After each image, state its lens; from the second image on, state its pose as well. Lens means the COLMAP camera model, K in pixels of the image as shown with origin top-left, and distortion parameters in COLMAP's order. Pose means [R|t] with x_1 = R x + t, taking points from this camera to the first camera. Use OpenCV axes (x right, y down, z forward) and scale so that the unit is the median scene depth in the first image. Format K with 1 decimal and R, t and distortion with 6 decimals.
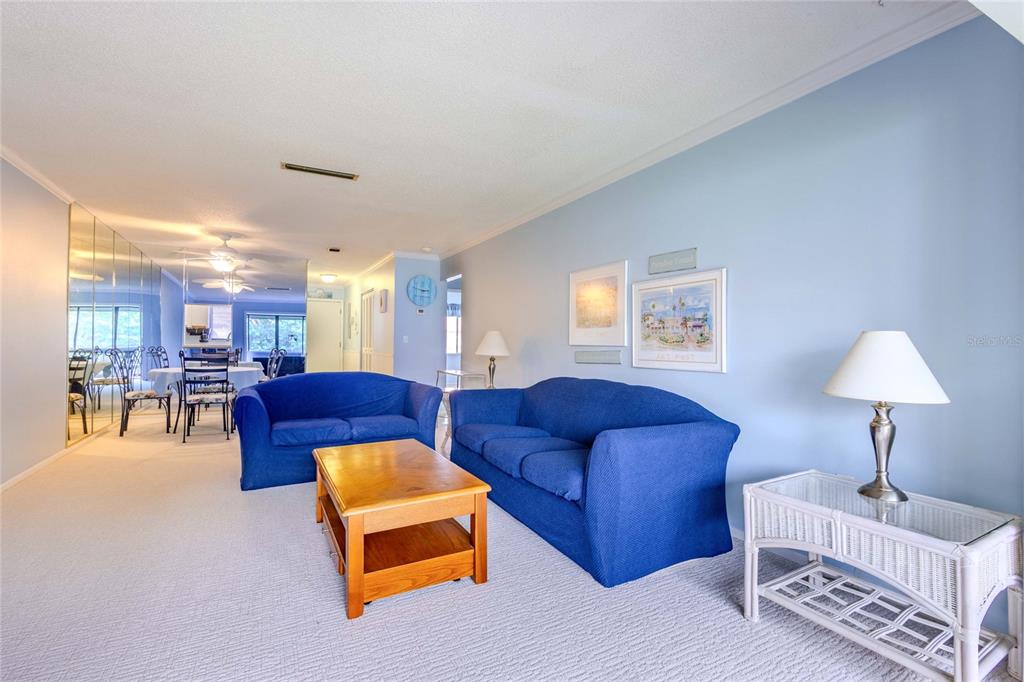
lens RADIAL K [[464.6, 0, 508.9], [0, 464.6, 342.3], [0, 0, 1]] dist [0.004936, 0.000263]
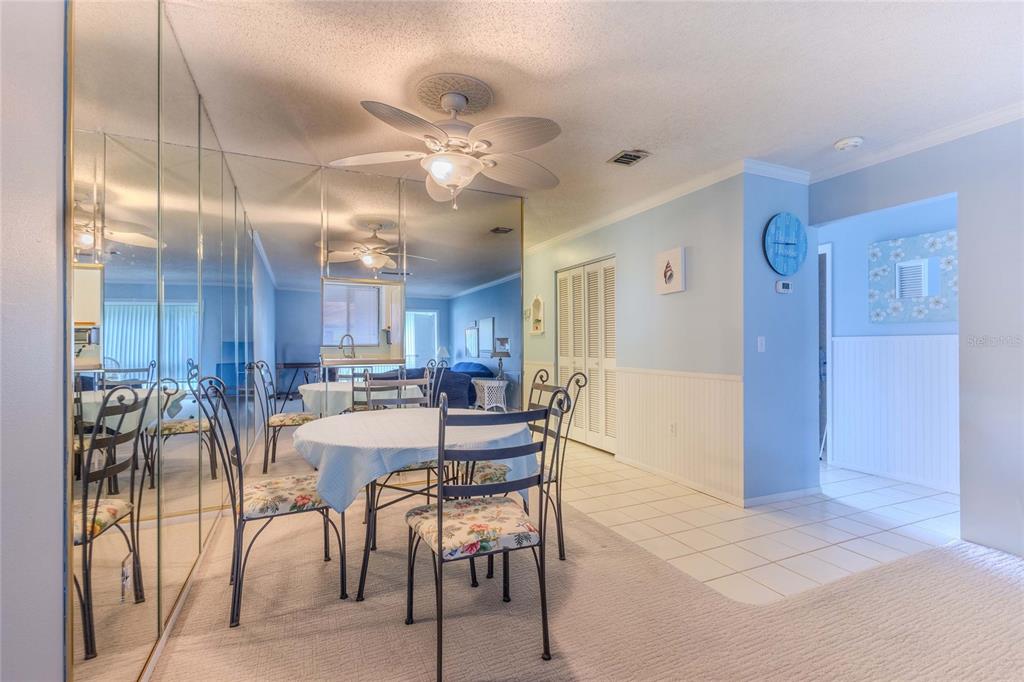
lens RADIAL K [[464.6, 0, 507.4], [0, 464.6, 340.9], [0, 0, 1]] dist [0.004936, 0.000263]
pose [[0.996486, -0.006588, -0.083499, -1.062395], [0.006036, 0.999958, -0.006869, -0.018921], [0.083541, 0.006341, 0.996484, 1.189004]]
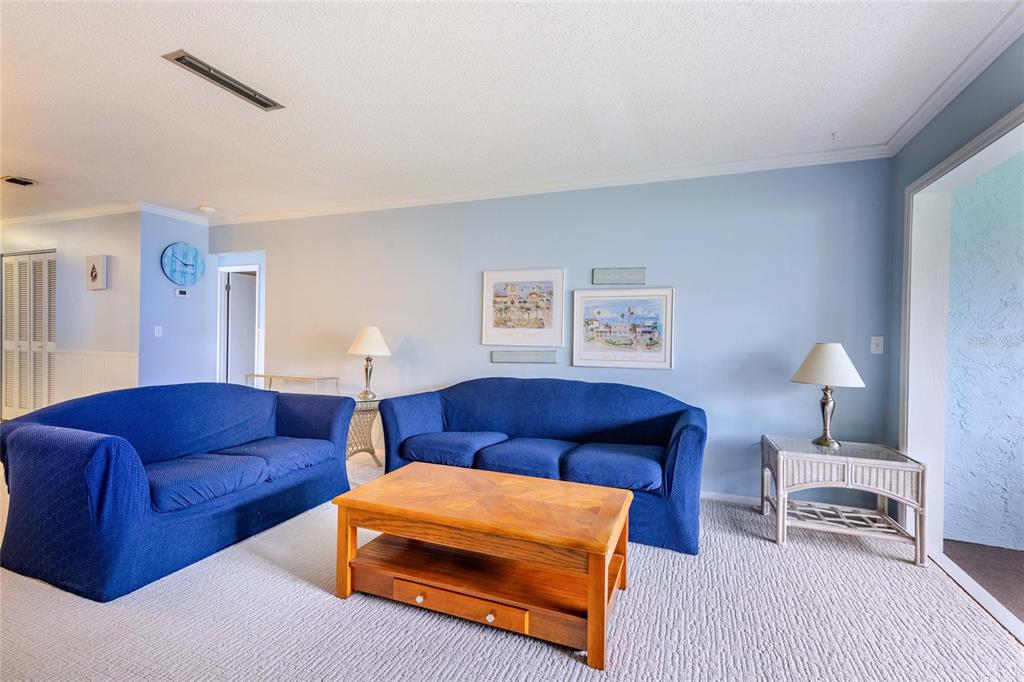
lens RADIAL K [[464.6, 0, 513.3], [0, 464.6, 341.1], [0, 0, 1]] dist [0.004936, 0.000263]
pose [[0.766265, 0.004766, 0.642508, -0.629171], [-0.015446, 0.999820, 0.011005, -0.018210], [-0.642340, -0.018357, 0.766200, 0.275610]]
